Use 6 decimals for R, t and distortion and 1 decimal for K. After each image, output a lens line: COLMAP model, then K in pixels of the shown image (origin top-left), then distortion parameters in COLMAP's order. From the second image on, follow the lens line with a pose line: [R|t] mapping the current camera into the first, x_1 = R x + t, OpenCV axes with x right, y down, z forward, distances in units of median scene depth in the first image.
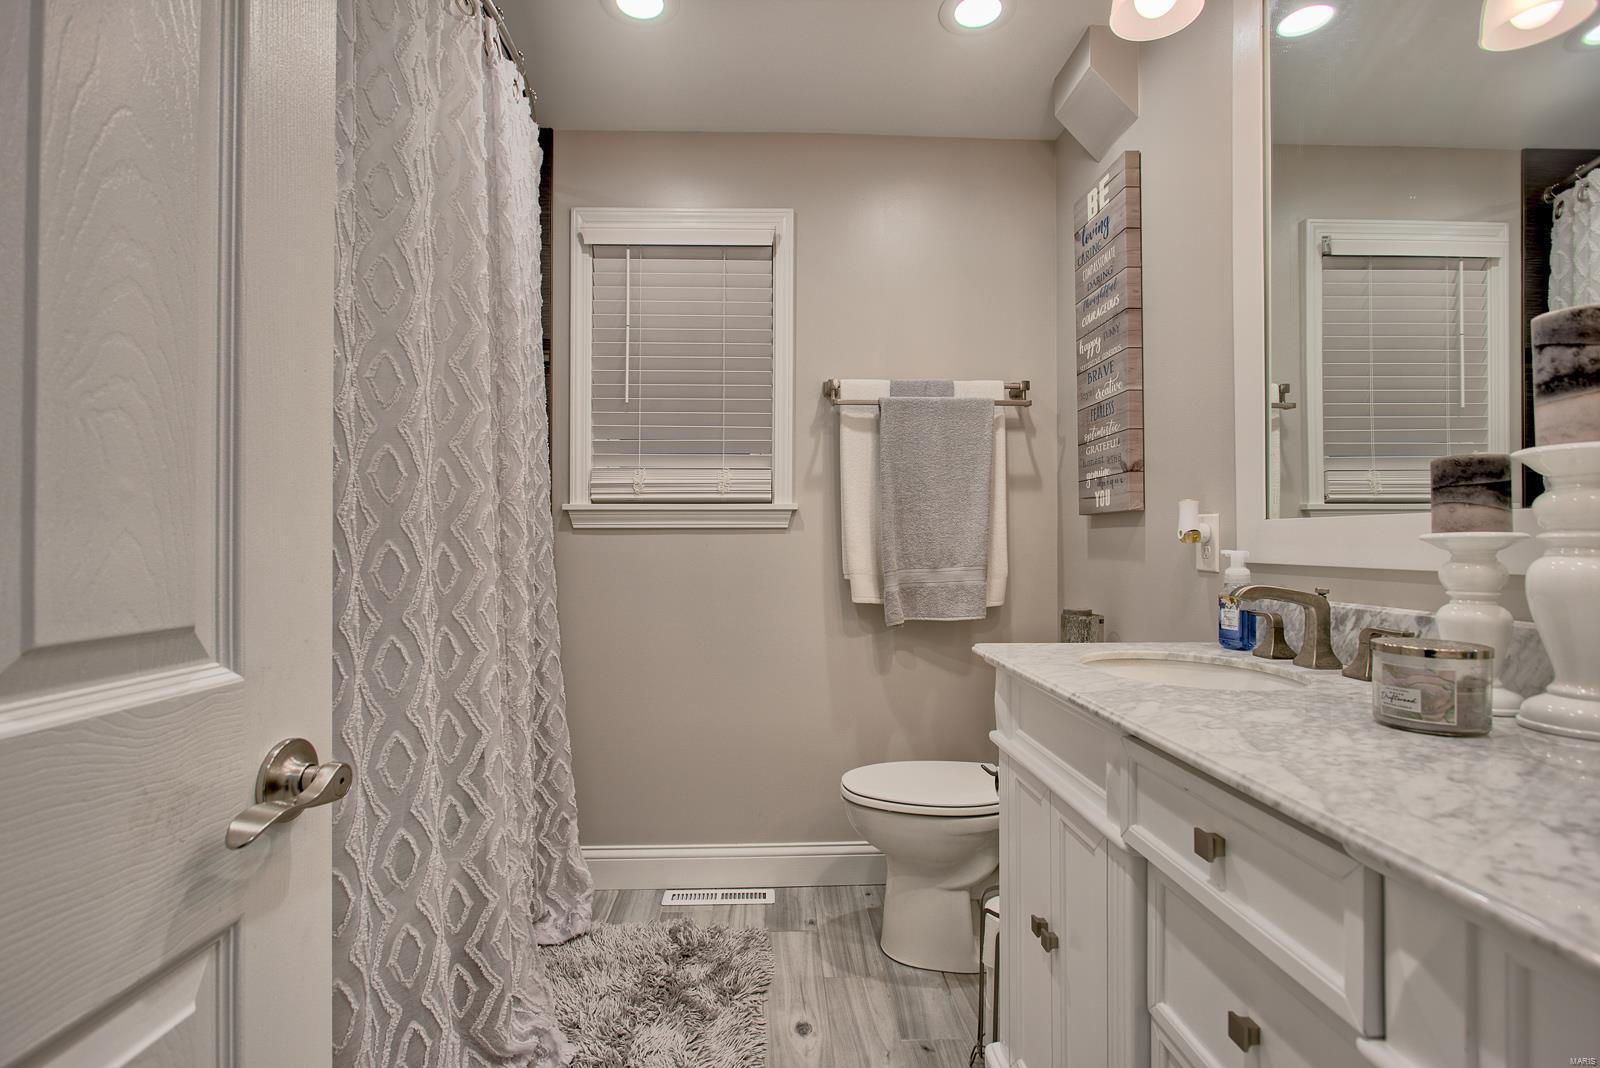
lens RADIAL K [[761.8, 0, 787.0], [0, 761.8, 536.5], [0, 0, 1]] dist [-0.014727, 0.005519]
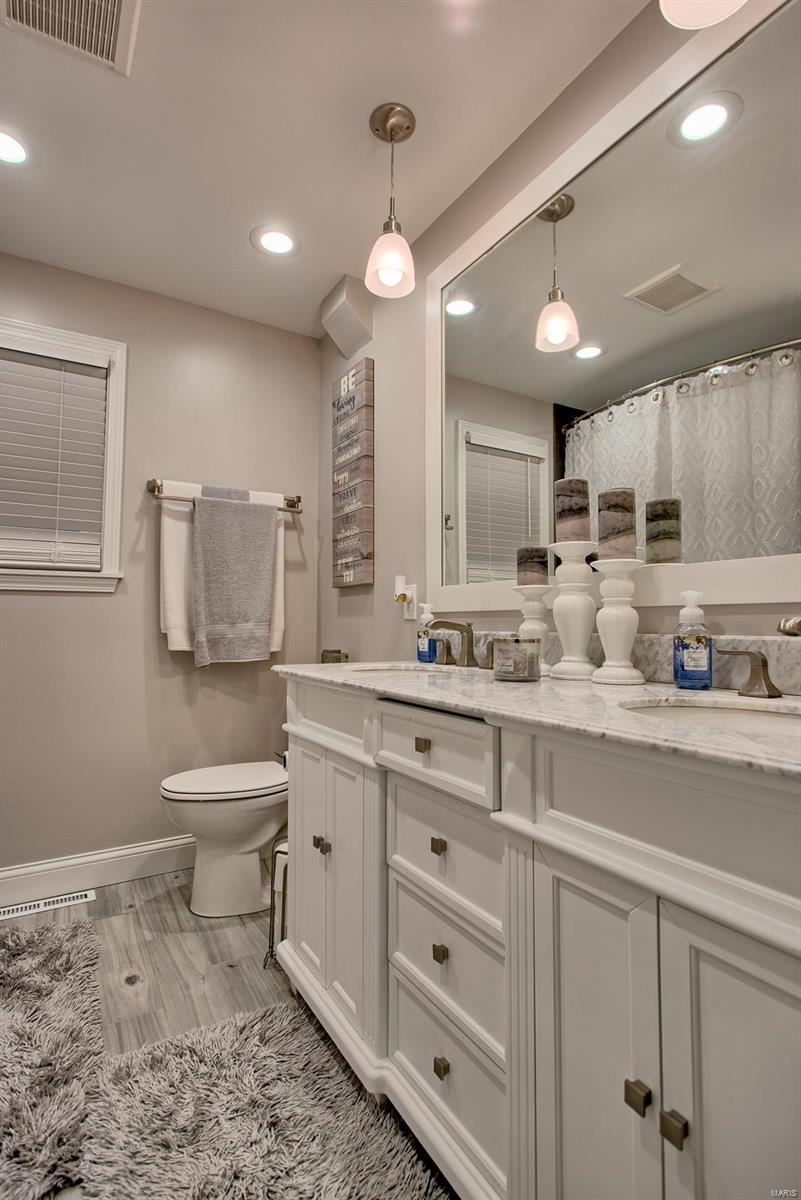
lens RADIAL K [[583.8, 0, 401.2], [0, 583.8, 594.4], [0, 0, 1]] dist [-0.013569, 0.005207]
pose [[0.872038, 0.027793, 0.488648, -0.068793], [-0.005959, 0.998915, -0.046182, 0.042076], [-0.489401, 0.037361, 0.871258, -0.078923]]
